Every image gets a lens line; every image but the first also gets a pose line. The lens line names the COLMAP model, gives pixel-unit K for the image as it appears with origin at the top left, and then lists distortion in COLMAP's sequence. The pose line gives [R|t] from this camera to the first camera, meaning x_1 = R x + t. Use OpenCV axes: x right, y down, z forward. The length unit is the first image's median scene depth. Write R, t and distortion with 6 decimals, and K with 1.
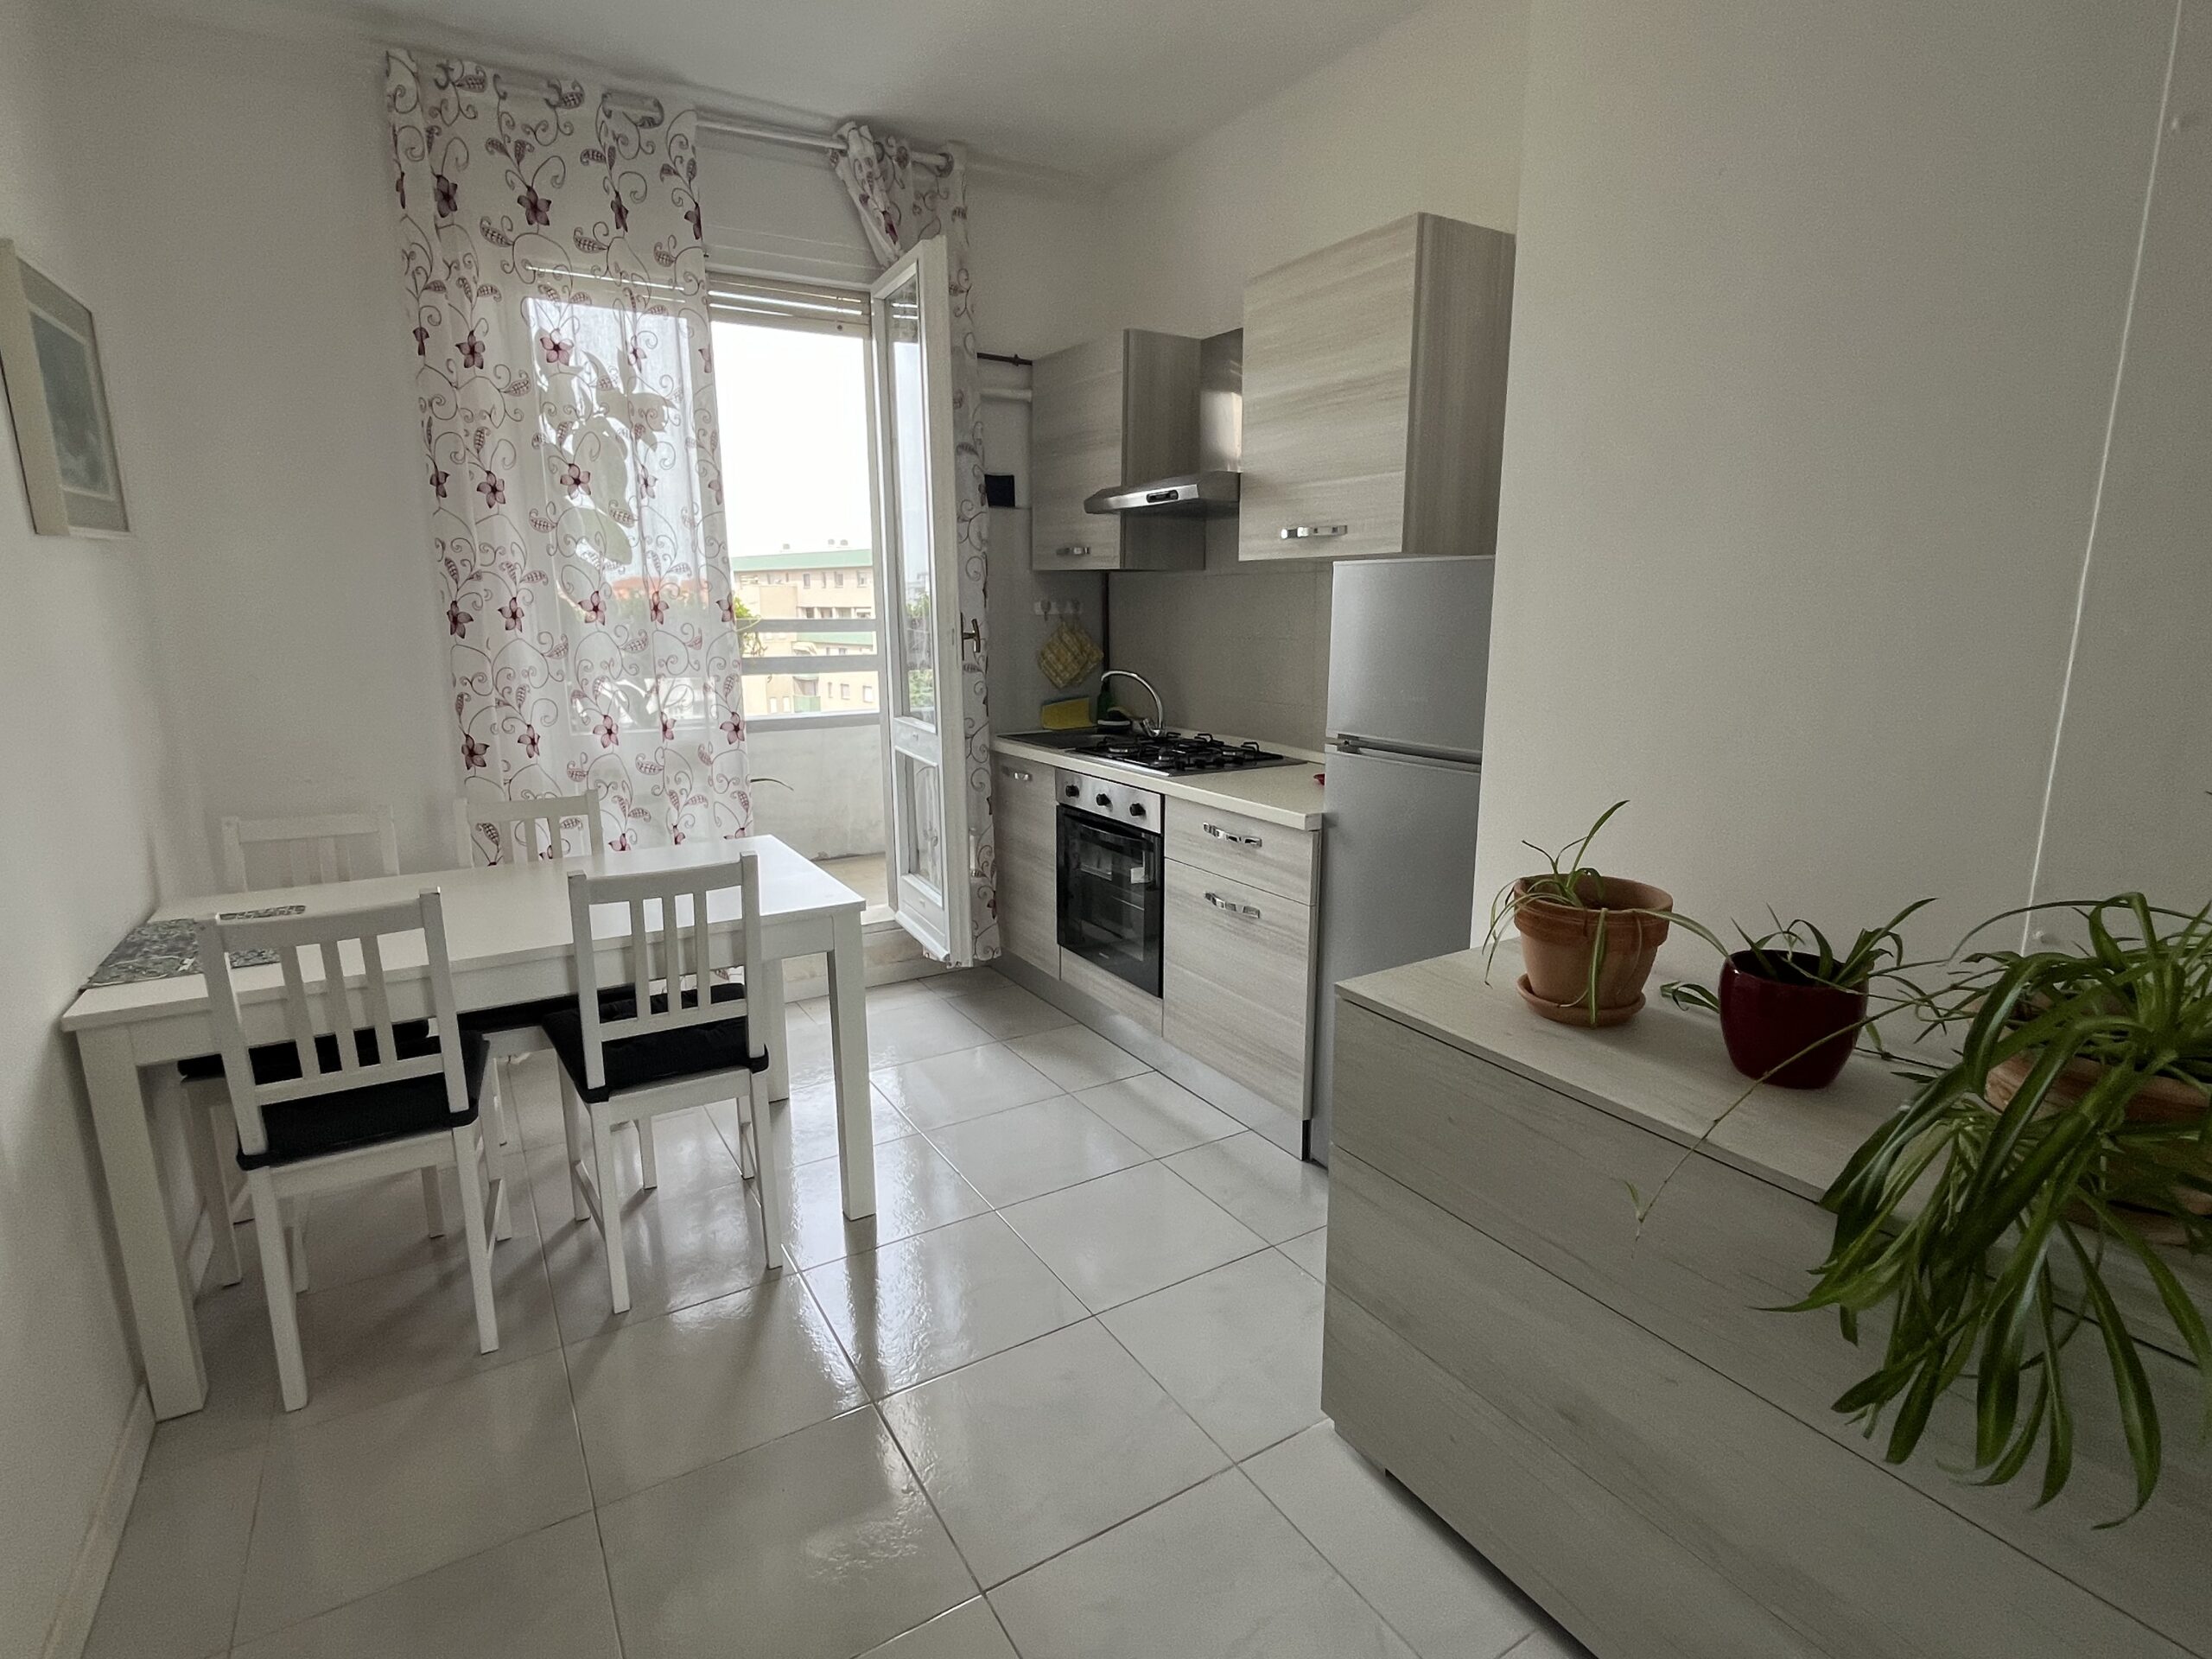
lens RADIAL K [[1115.7, 0, 1106.9], [0, 1115.7, 824.0], [0, 0, 1]] dist [0.000881, -0.001502]
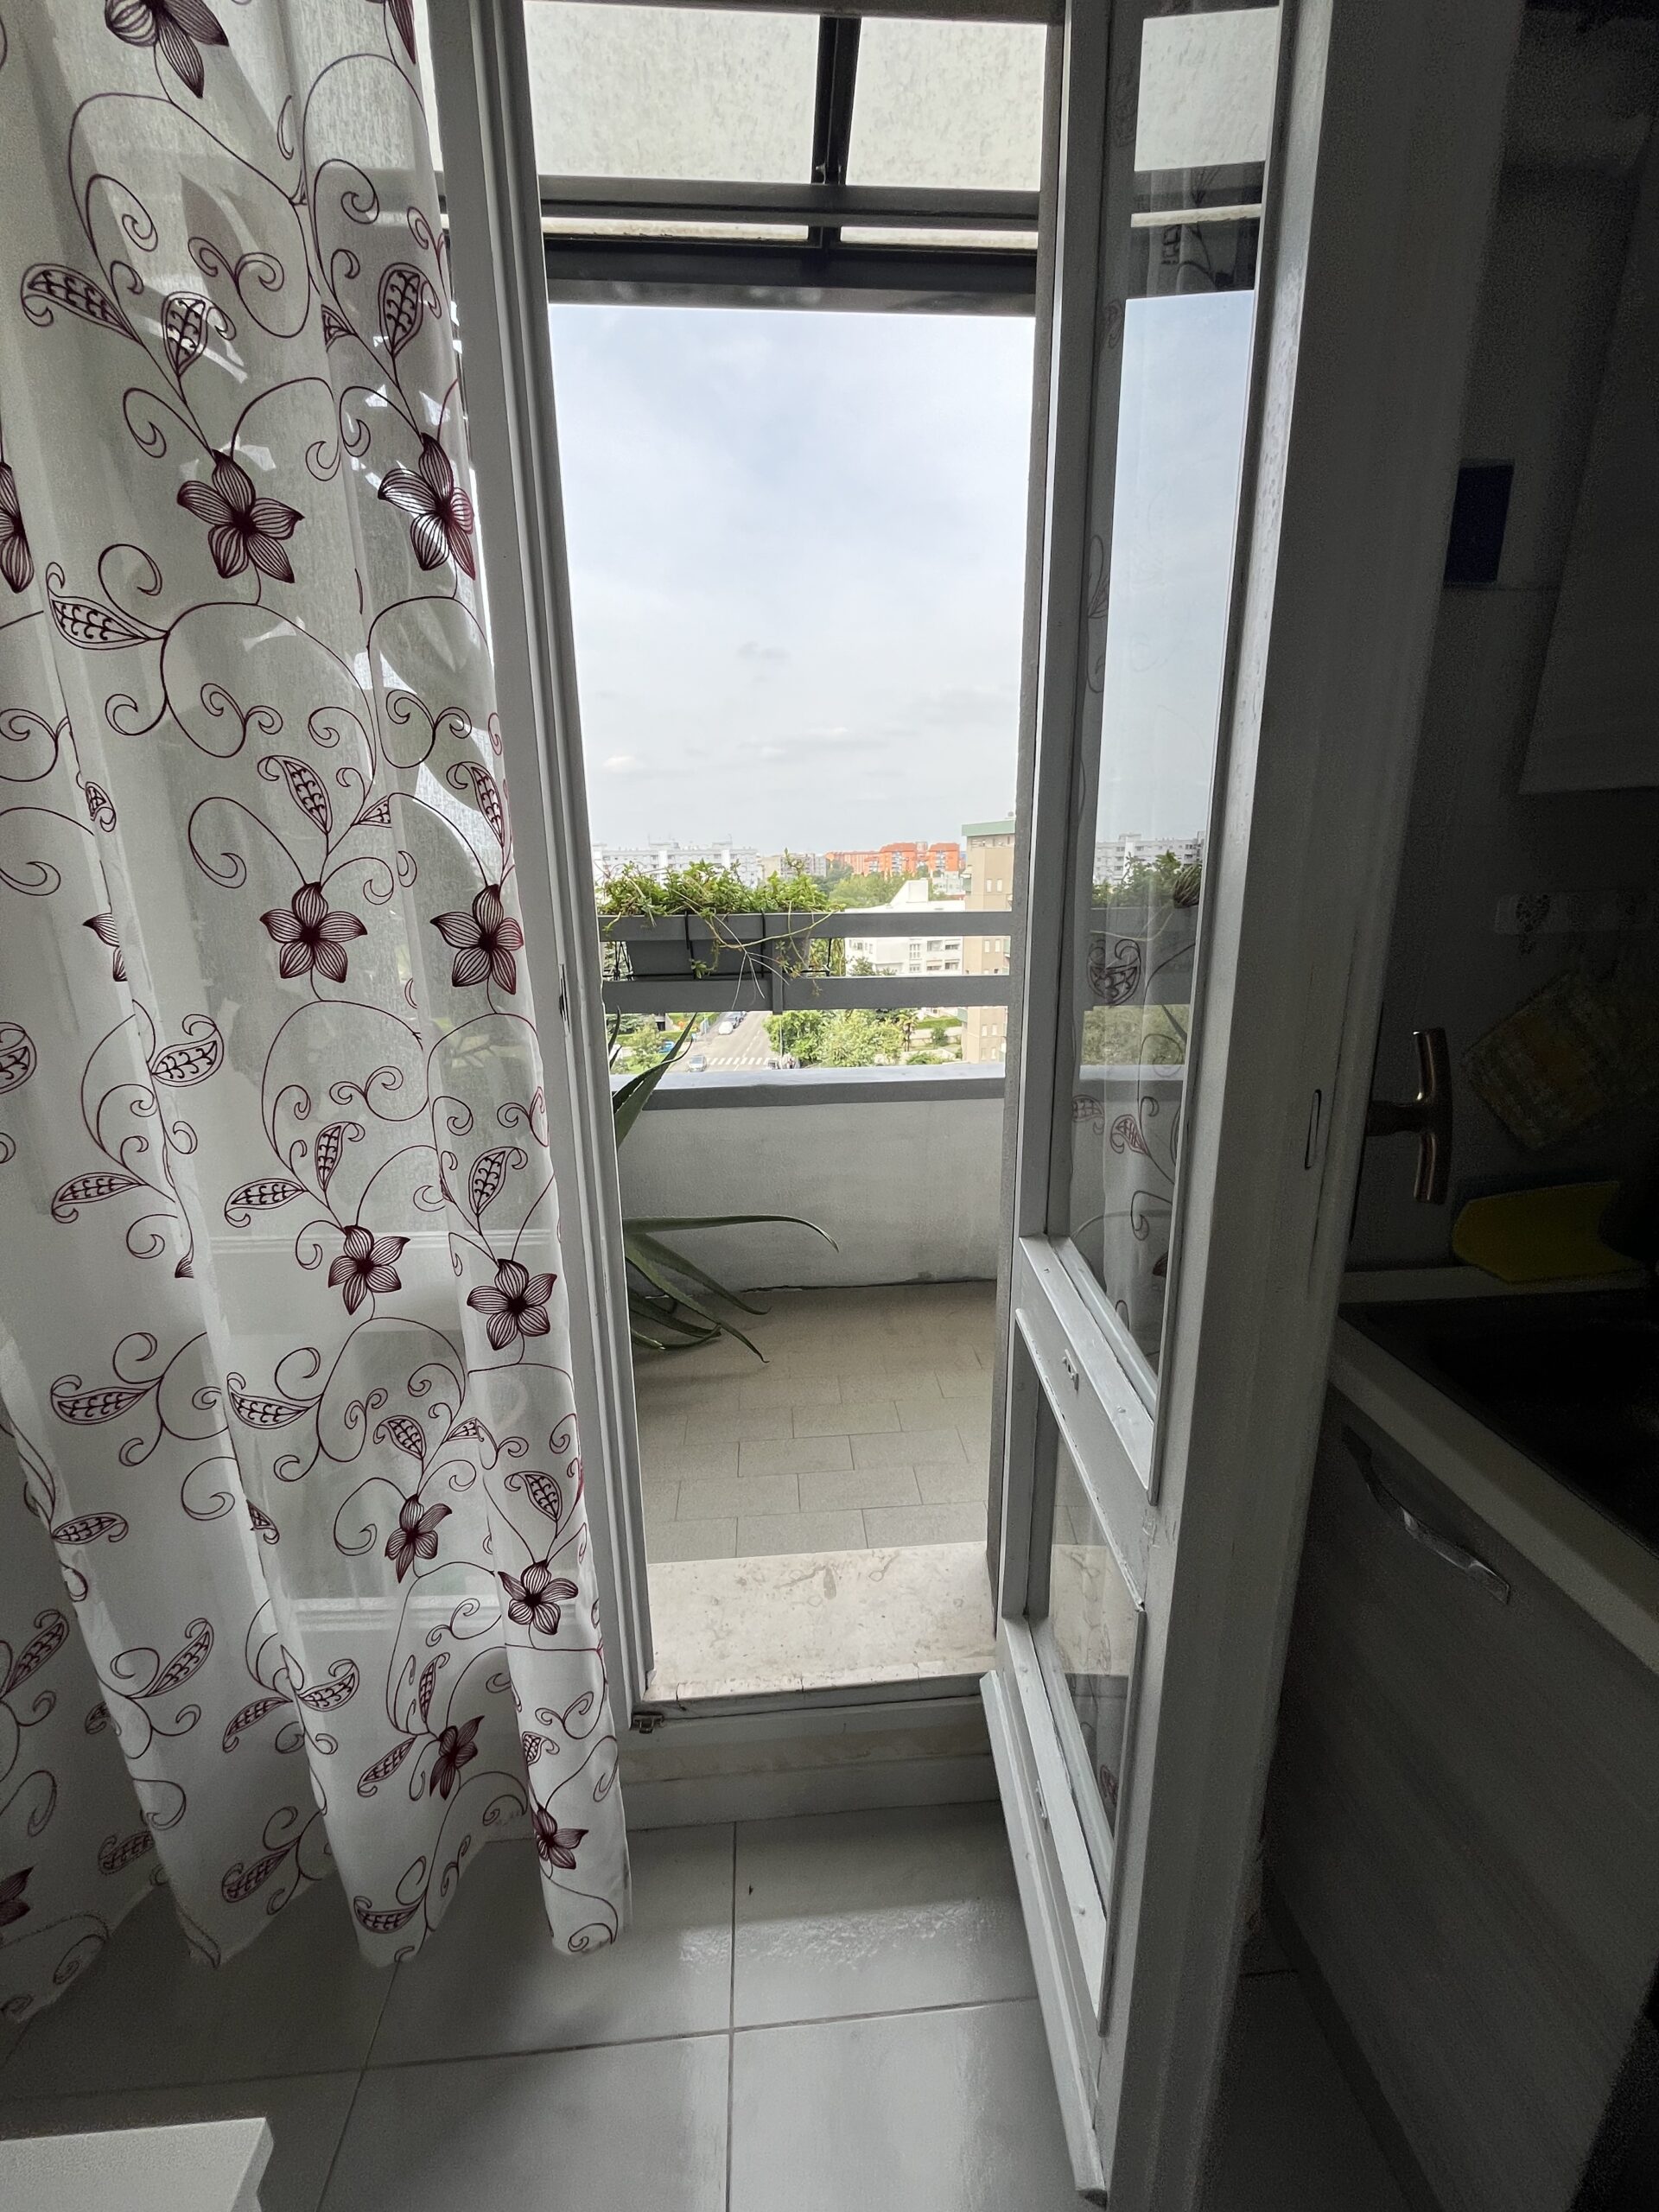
lens RADIAL K [[894.8, 0, 831.0], [0, 894.8, 1100.4], [0, 0, 1]] dist [-0.000090, 0.000679]
pose [[0.893175, 0.108123, -0.436518, -0.159197], [-0.079286, 0.993322, 0.083812, -0.197220], [0.442665, -0.040249, 0.895783, 0.913355]]
